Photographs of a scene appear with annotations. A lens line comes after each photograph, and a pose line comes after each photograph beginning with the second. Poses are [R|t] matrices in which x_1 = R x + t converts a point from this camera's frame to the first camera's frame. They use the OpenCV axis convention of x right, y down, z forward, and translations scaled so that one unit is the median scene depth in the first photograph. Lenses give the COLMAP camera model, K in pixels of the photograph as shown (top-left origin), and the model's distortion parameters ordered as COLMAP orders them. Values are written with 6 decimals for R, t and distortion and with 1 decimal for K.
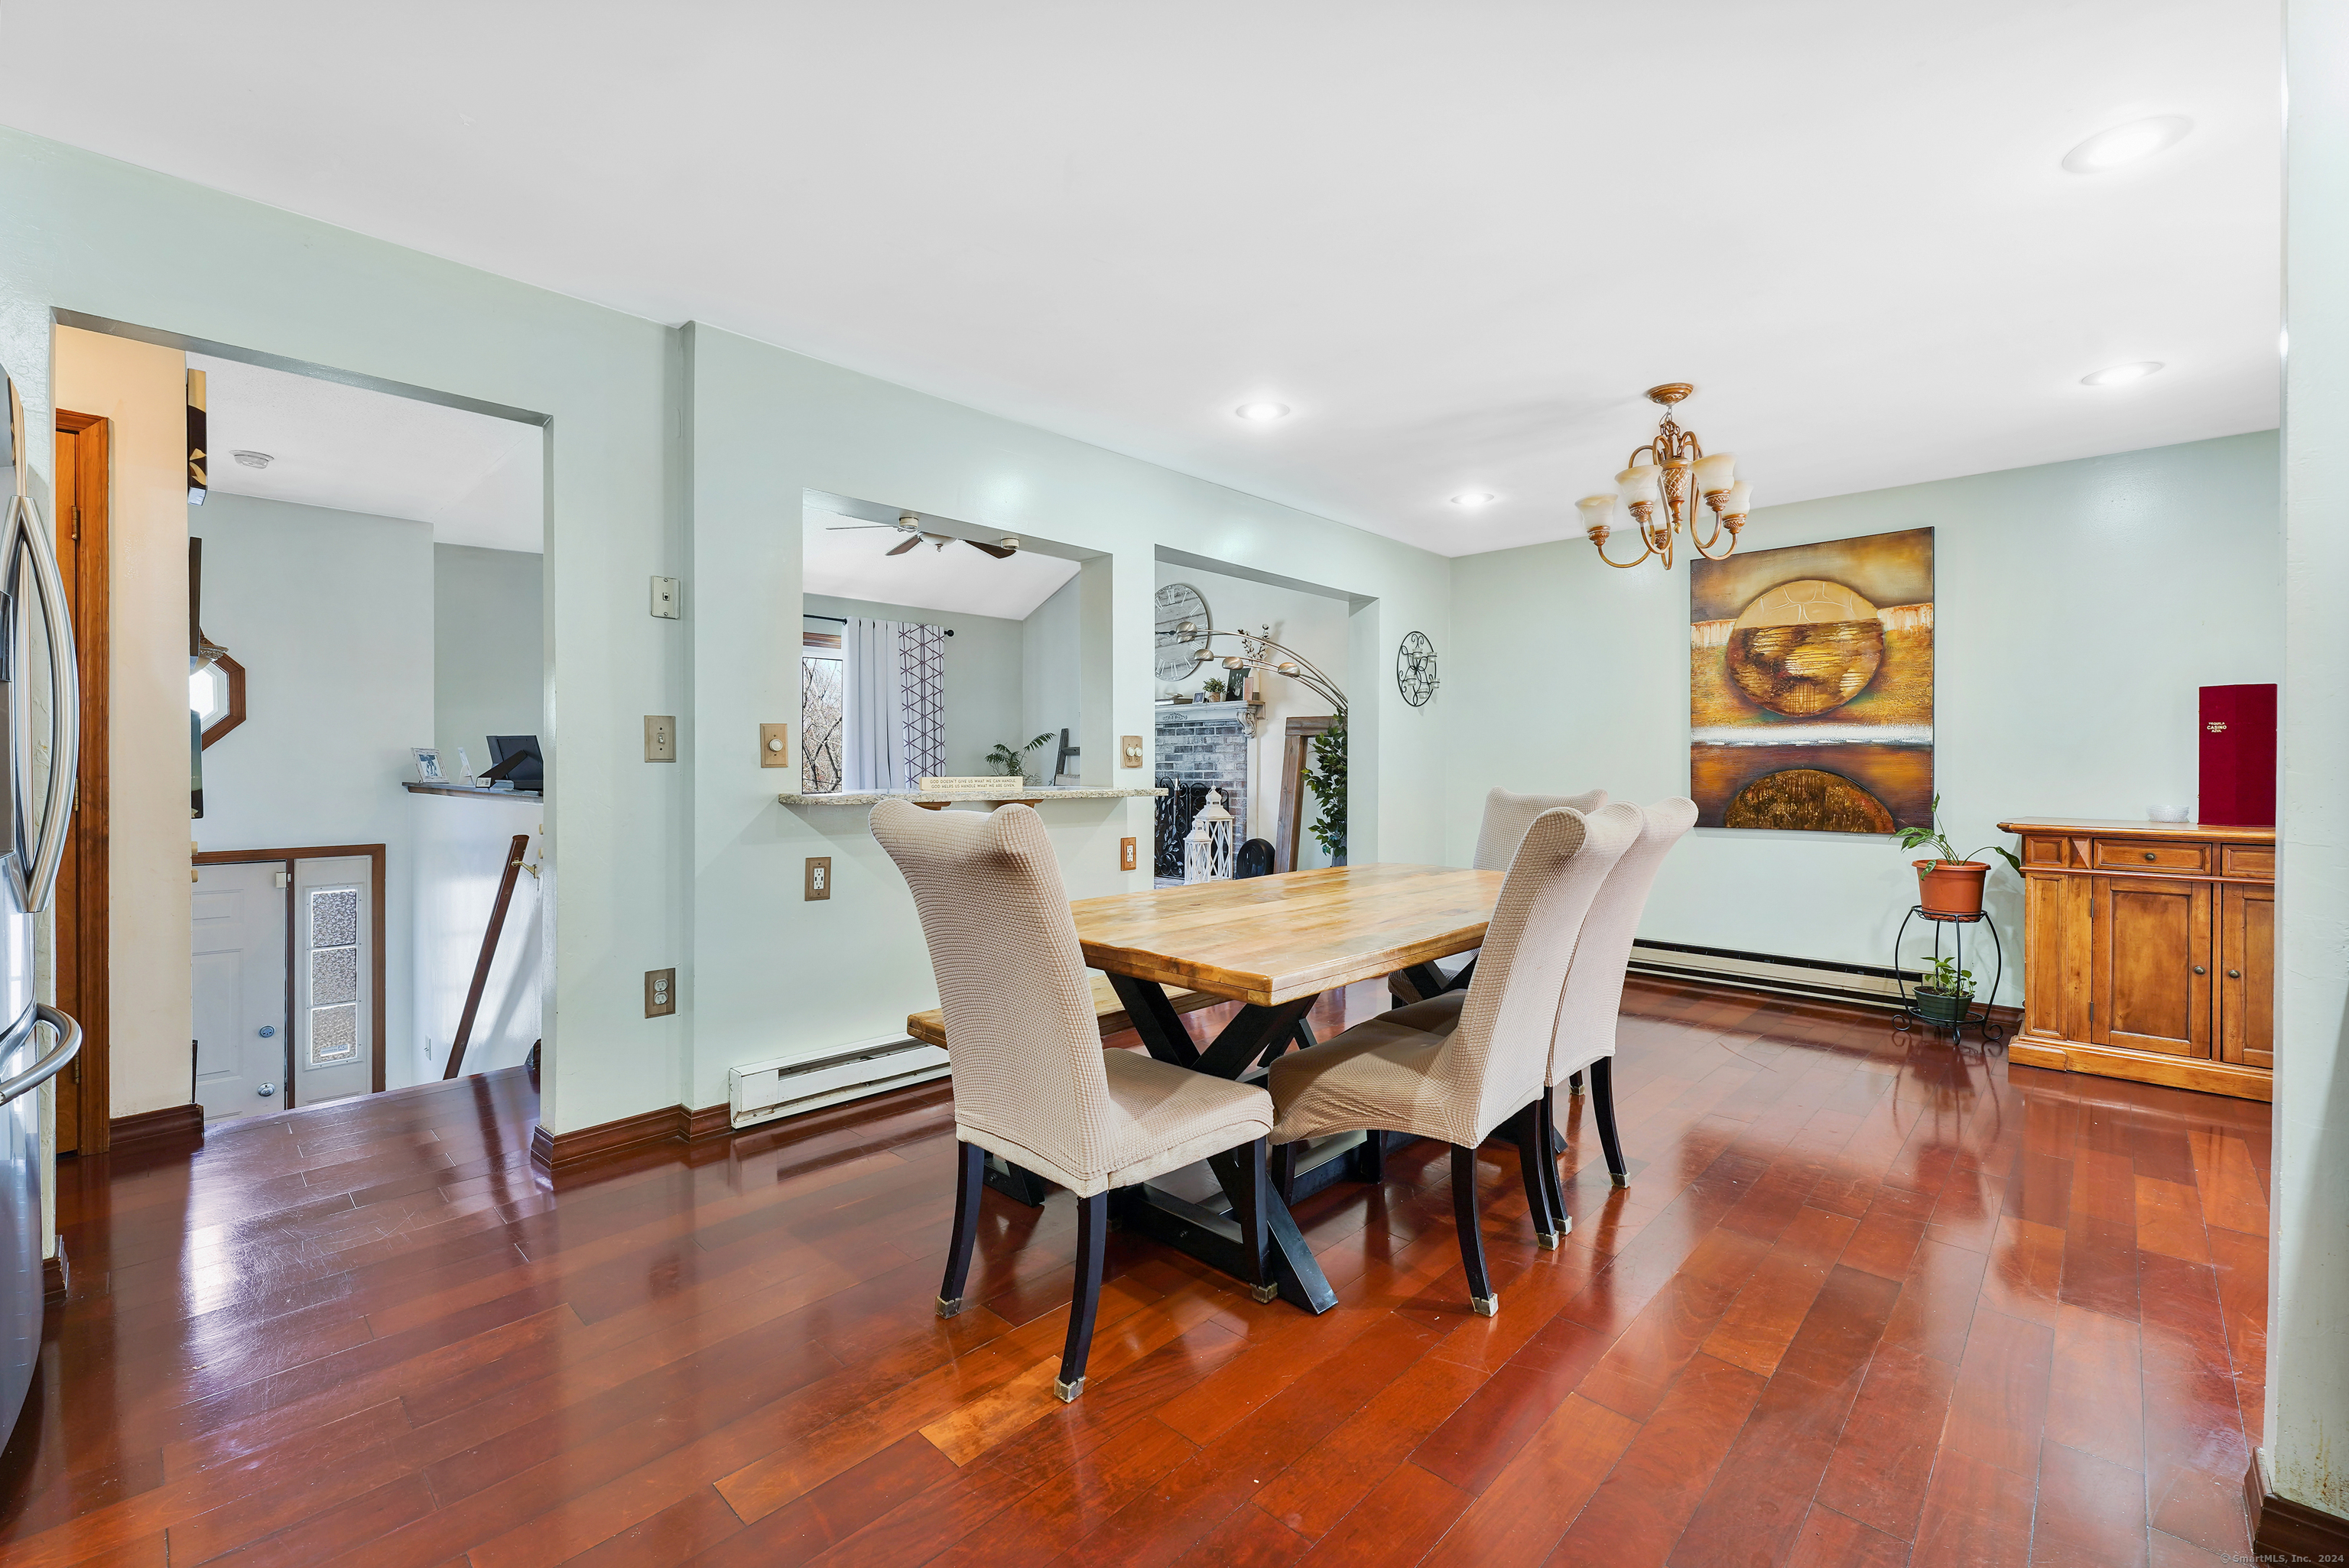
lens RADIAL K [[996.7, 0, 1154.7], [0, 996.7, 786.7], [0, 0, 1]] dist [0.001633, 0.000126]
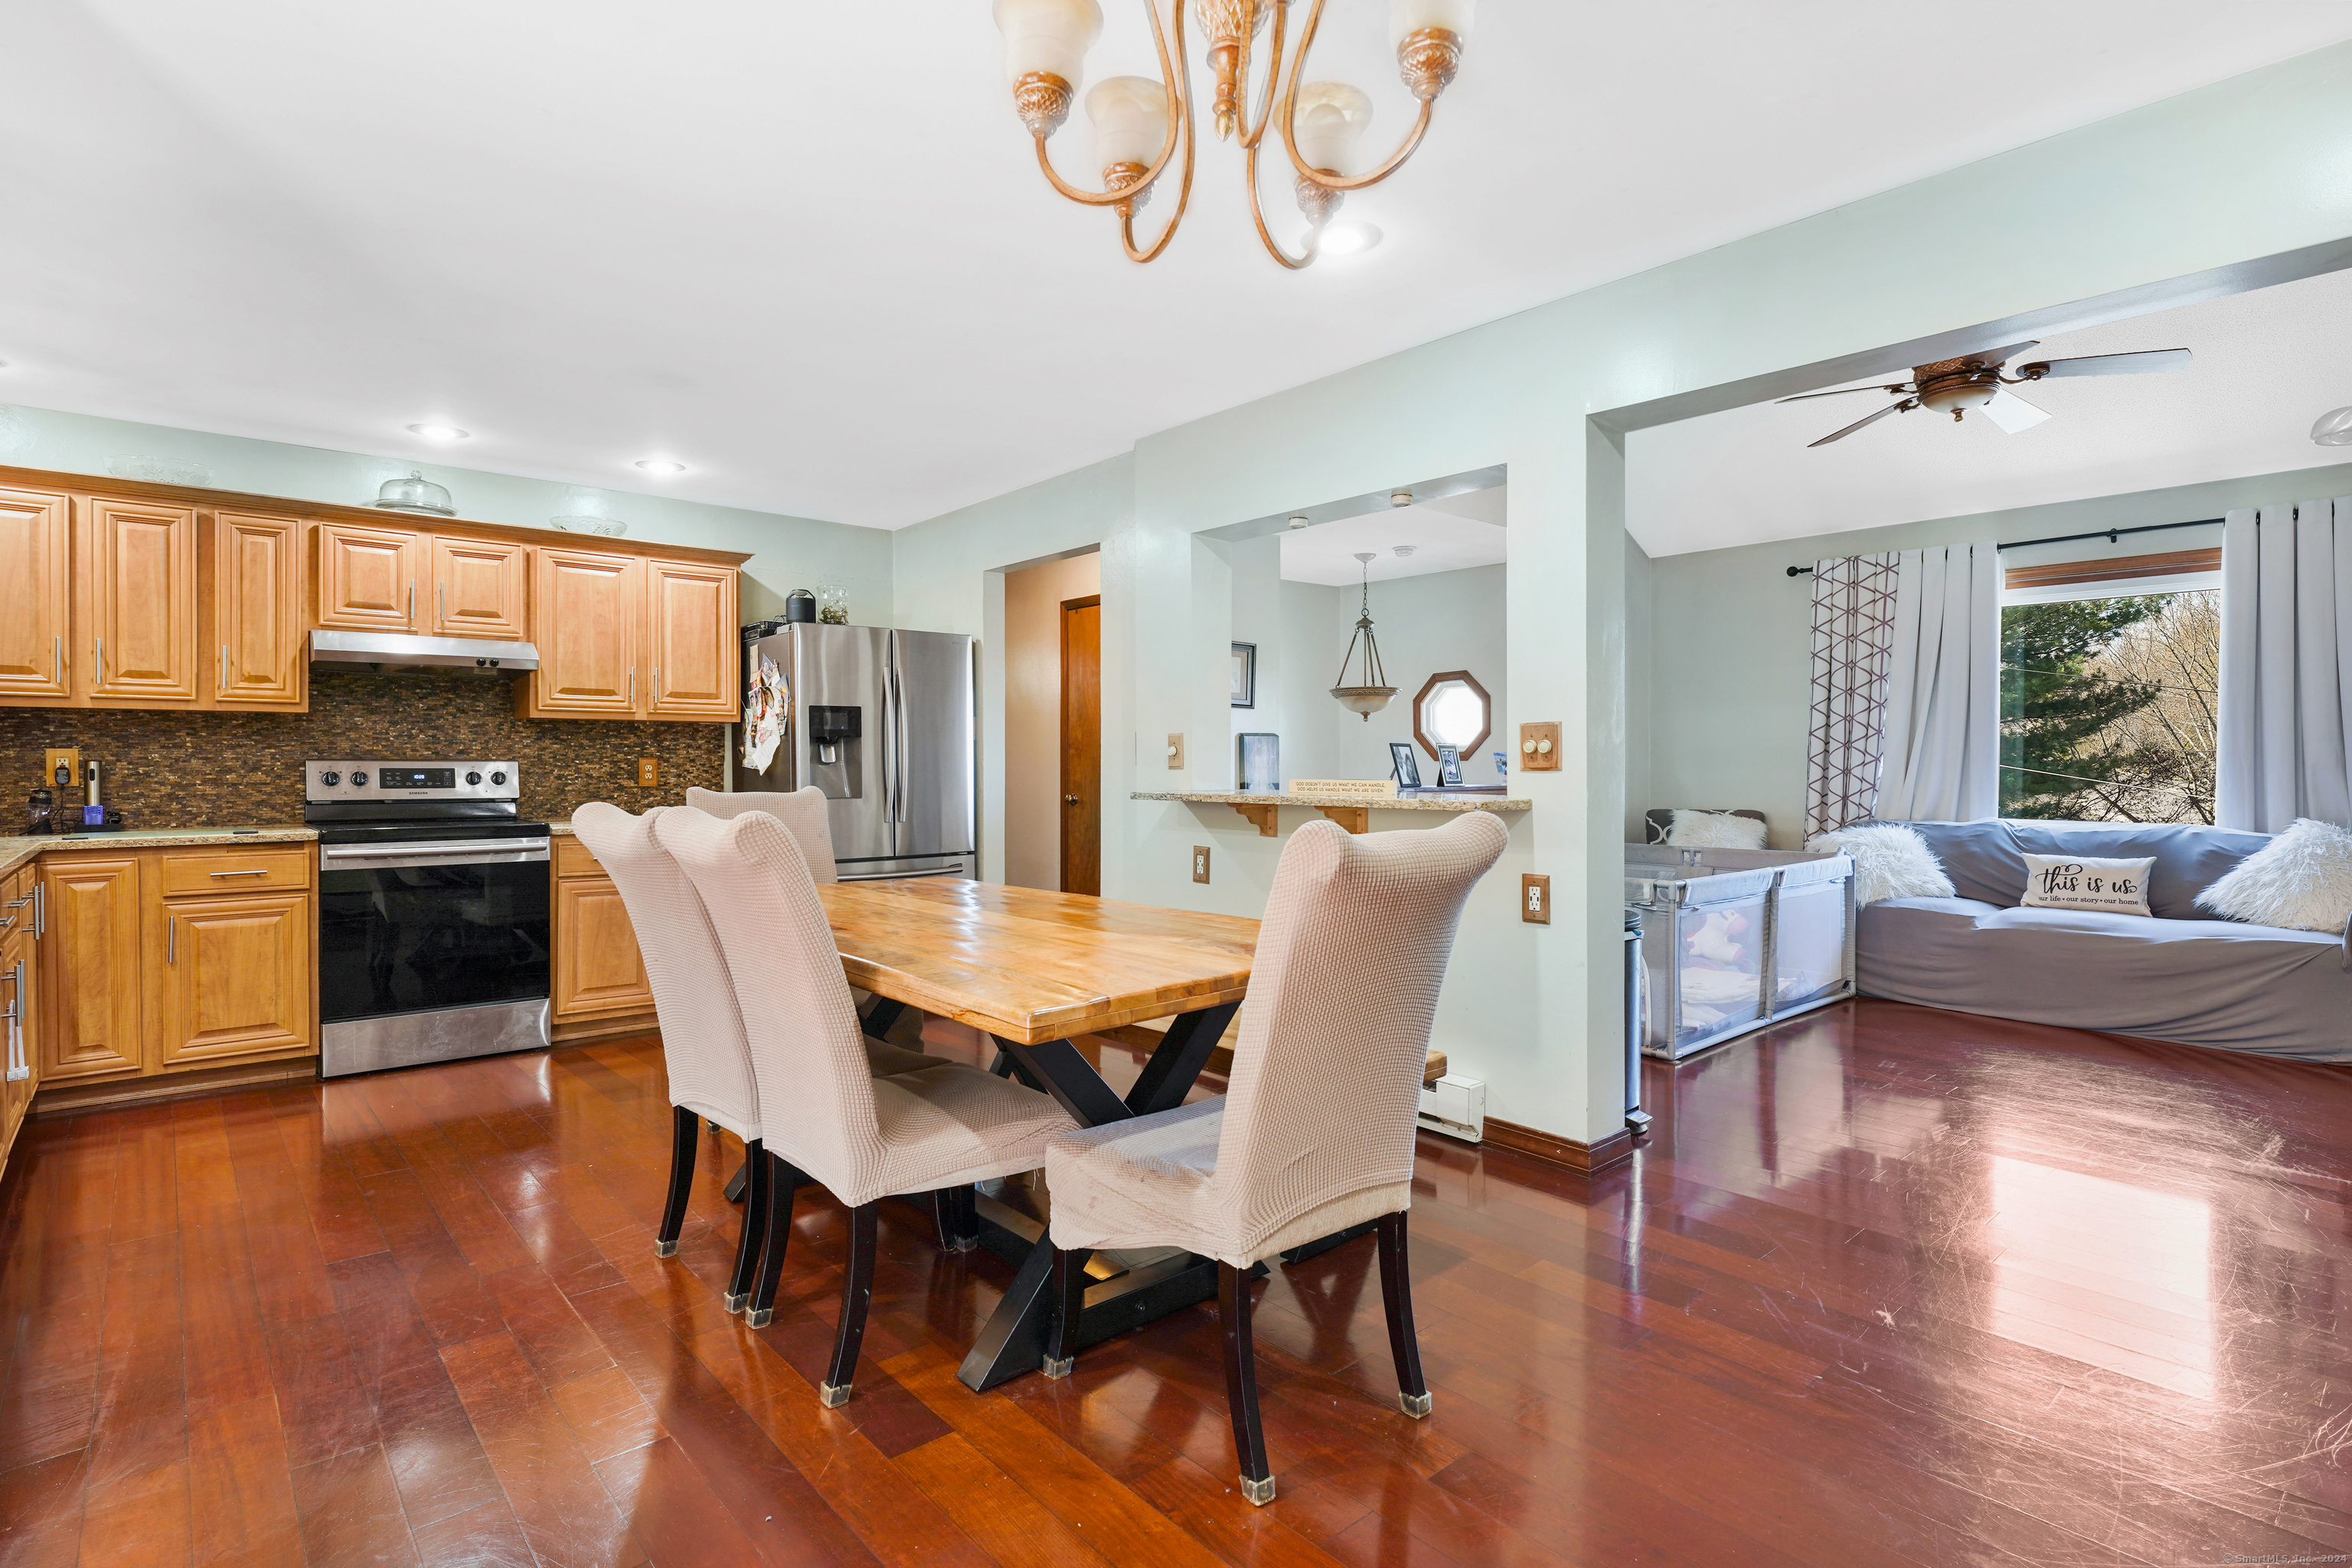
lens RADIAL K [[1175.6, 0, 1140.0], [0, 1175.6, 773.4], [0, 0, 1]] dist [-0.005528, -0.000544]
pose [[-0.091002, 0.002736, -0.995847, 0.662472], [-0.023271, 0.999717, 0.004874, -0.012566], [0.995579, 0.023618, -0.090912, 0.675843]]
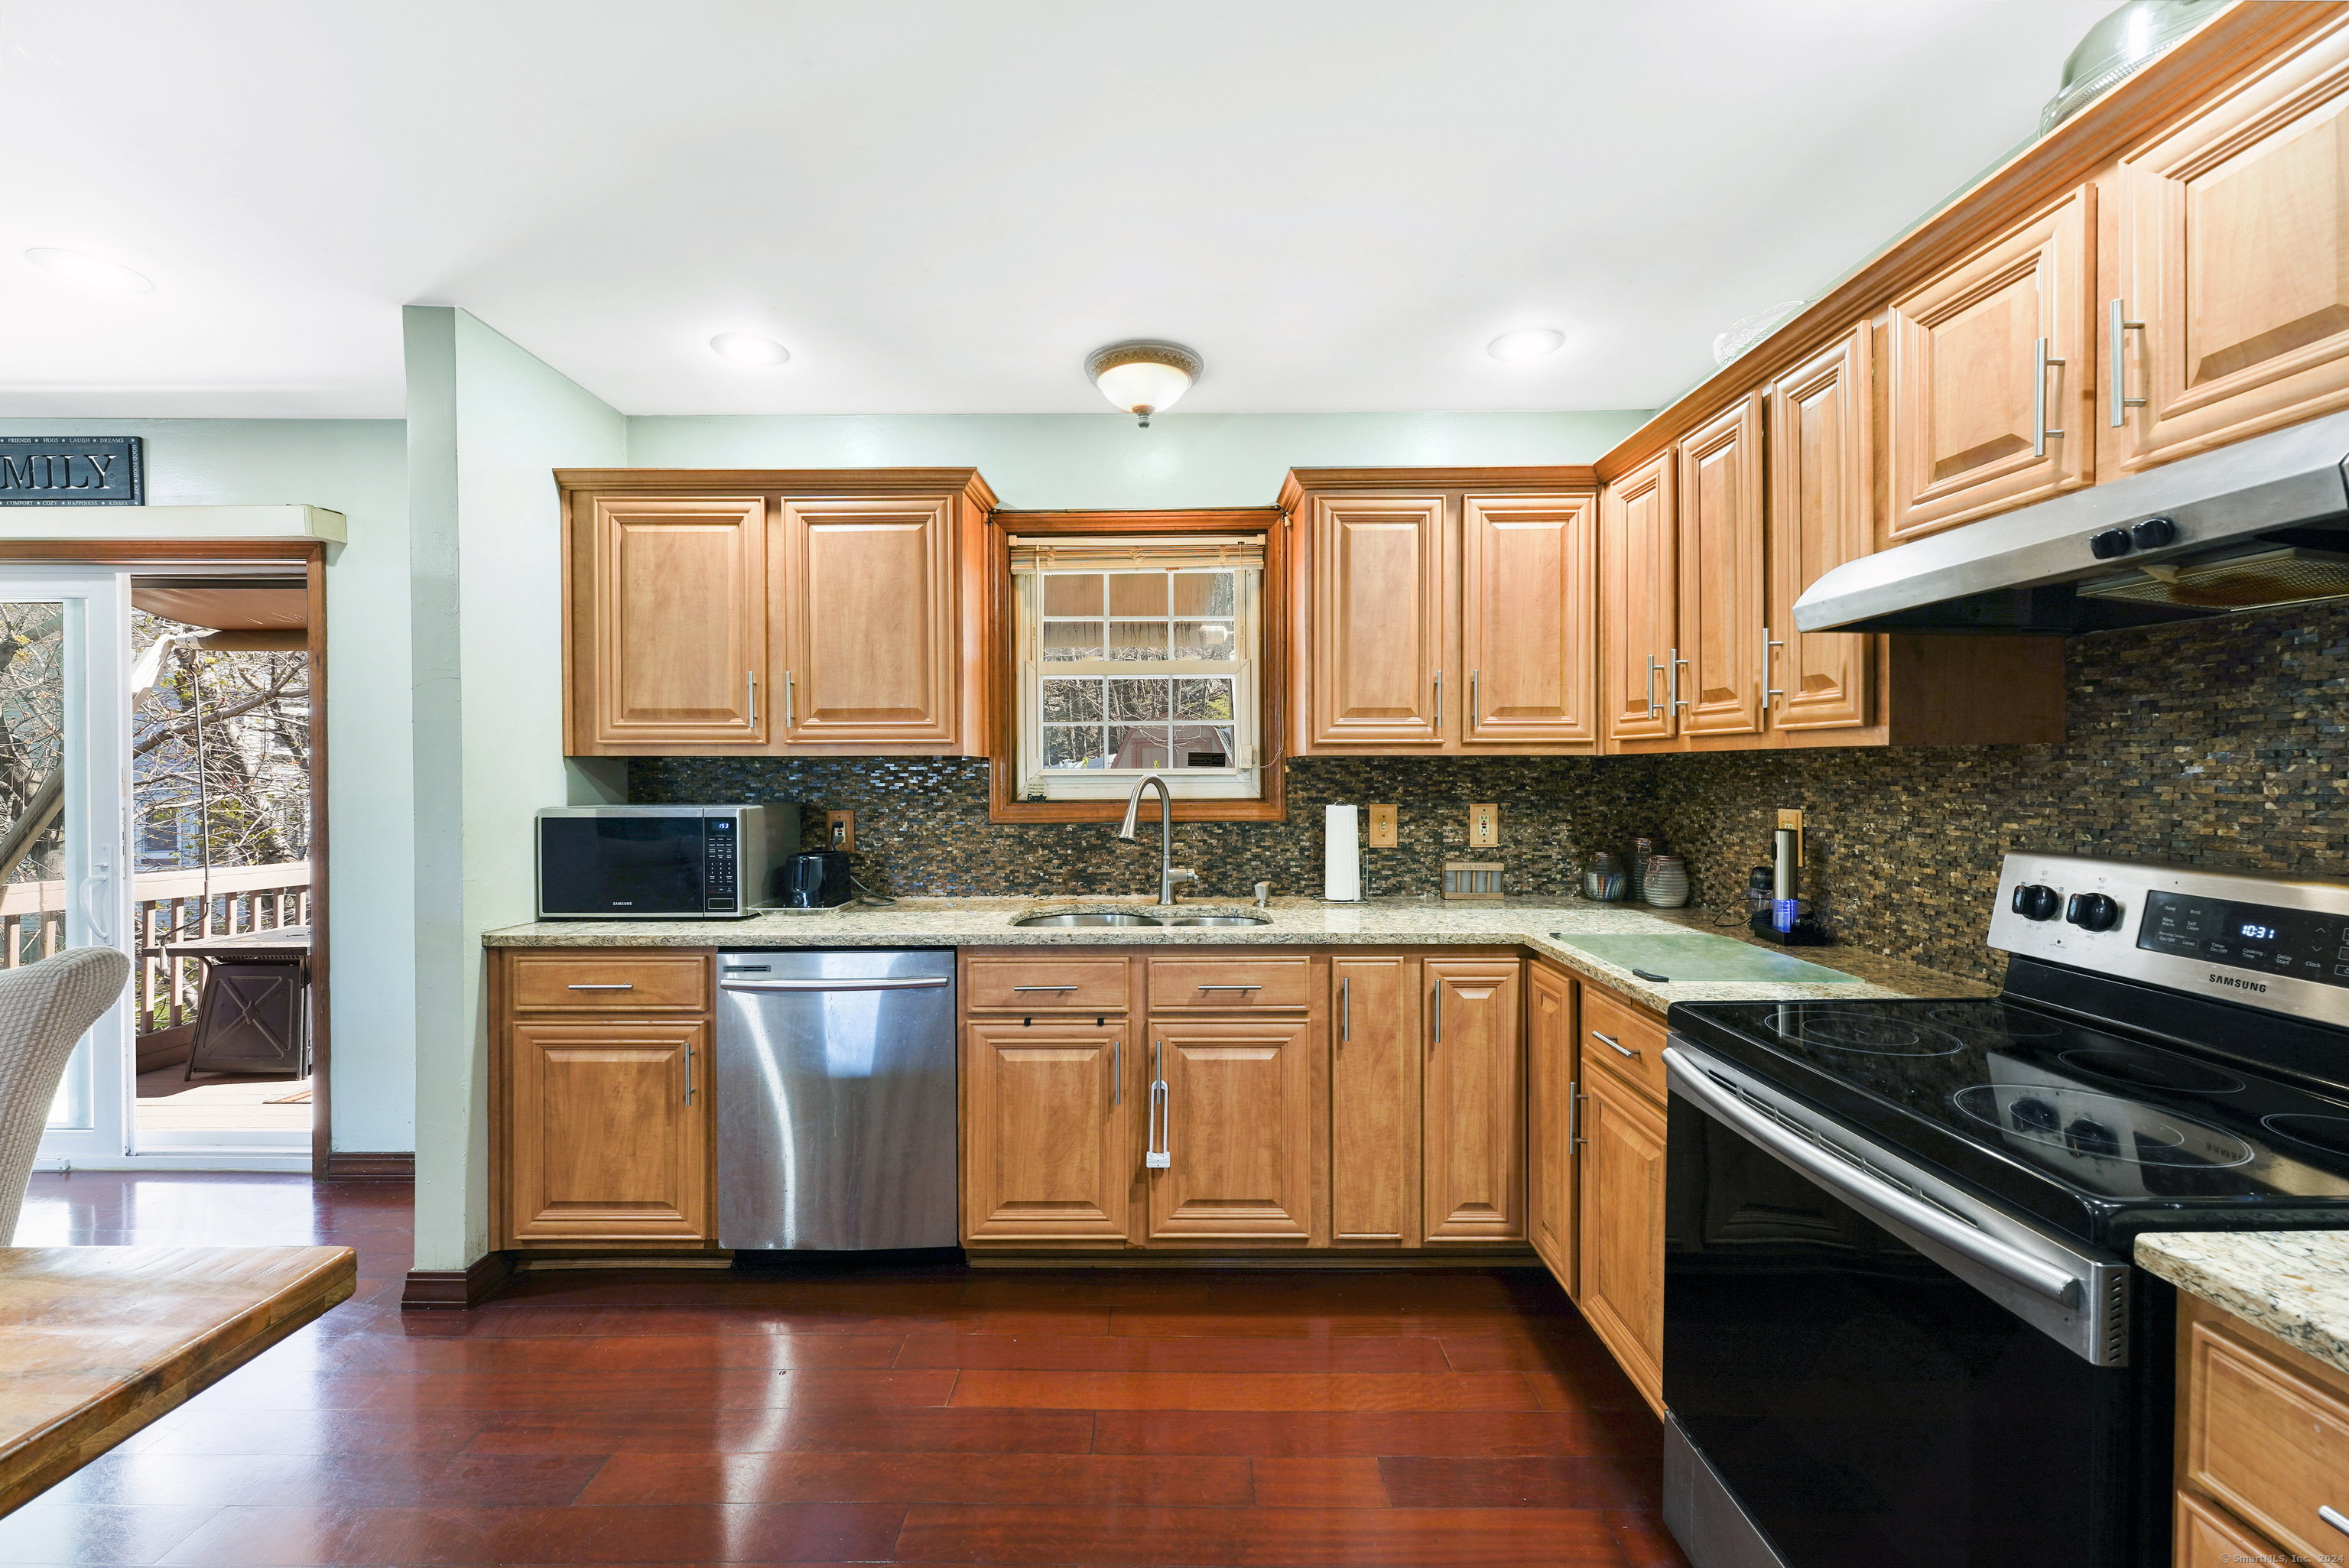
lens RADIAL K [[989.2, 0, 1123.4], [0, 989.2, 777.7], [0, 0, 1]] dist [-0.003105, 0.000227]
pose [[-0.696946, -0.010929, 0.717040, -0.239597], [0.016116, 0.999393, 0.030898, -0.043376], [-0.716943, 0.033090, -0.696346, 0.370556]]
